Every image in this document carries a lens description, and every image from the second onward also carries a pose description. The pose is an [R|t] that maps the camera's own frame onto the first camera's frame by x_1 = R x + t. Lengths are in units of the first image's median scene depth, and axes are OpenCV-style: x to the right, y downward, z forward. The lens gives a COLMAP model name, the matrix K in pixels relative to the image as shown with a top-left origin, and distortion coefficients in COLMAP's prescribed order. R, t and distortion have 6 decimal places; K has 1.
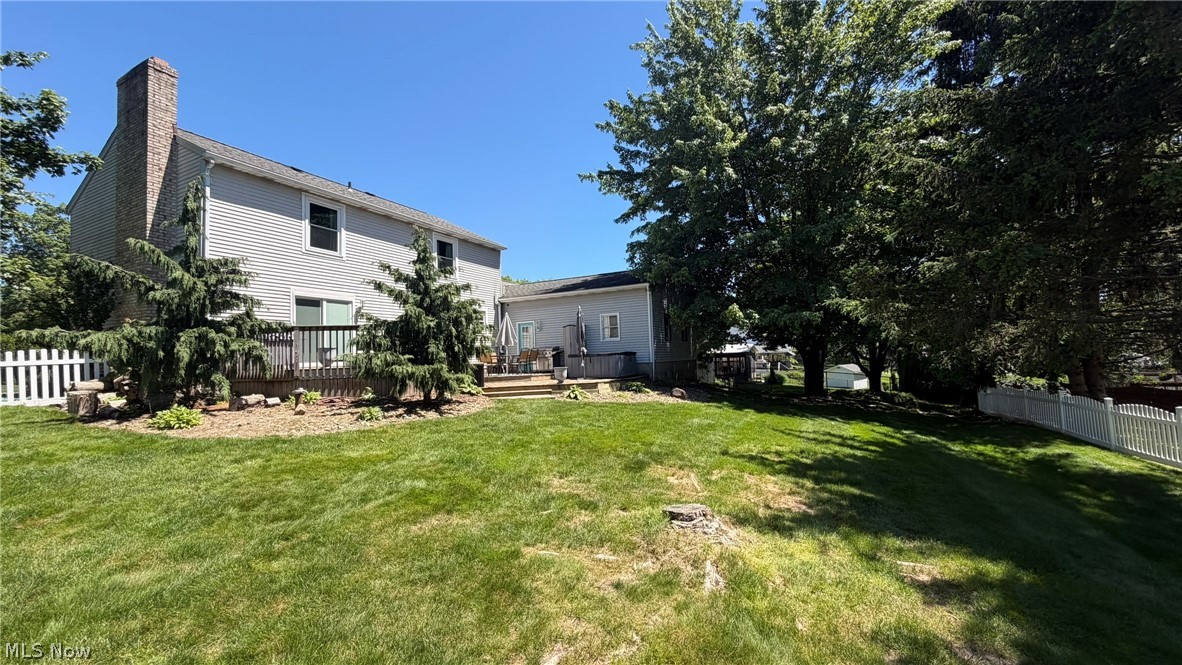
lens RADIAL K [[475.7, 0, 587.4], [0, 475.7, 336.6], [0, 0, 1]] dist [0.000052, -0.000086]
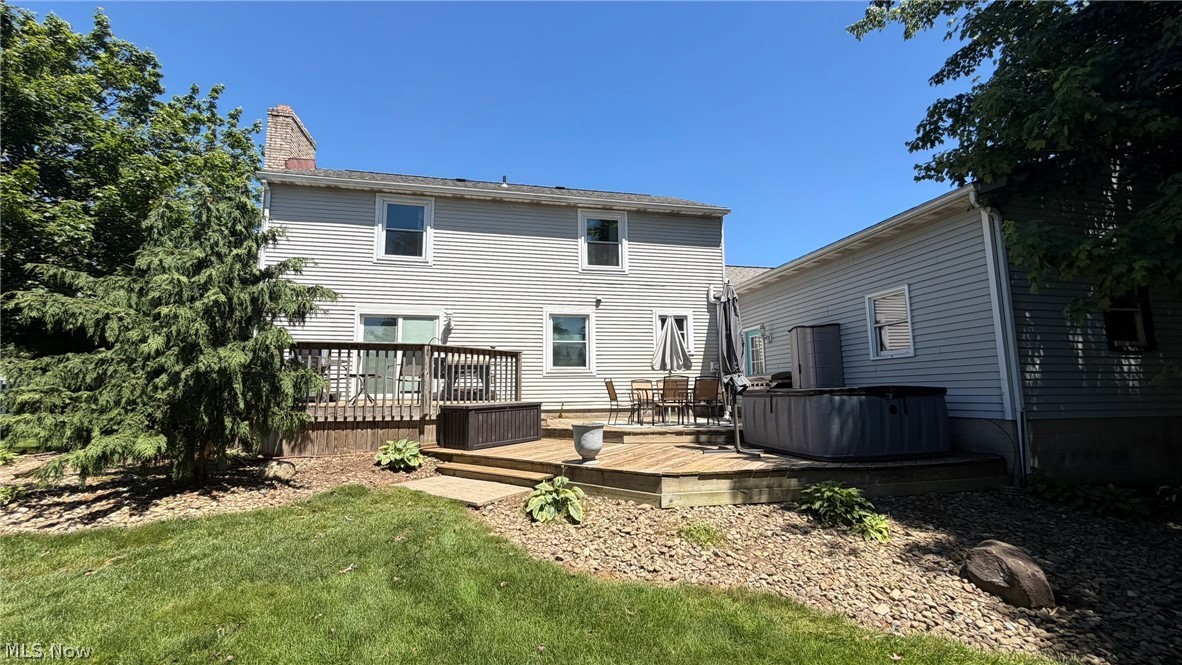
lens RADIAL K [[475.7, 0, 587.4], [0, 475.7, 336.6], [0, 0, 1]] dist [0.000052, -0.000086]
pose [[0.622454, -0.051744, -0.780944, 0.223863], [0.021911, 0.998573, -0.048700, 0.003510], [0.782350, 0.013202, 0.622699, 0.573503]]
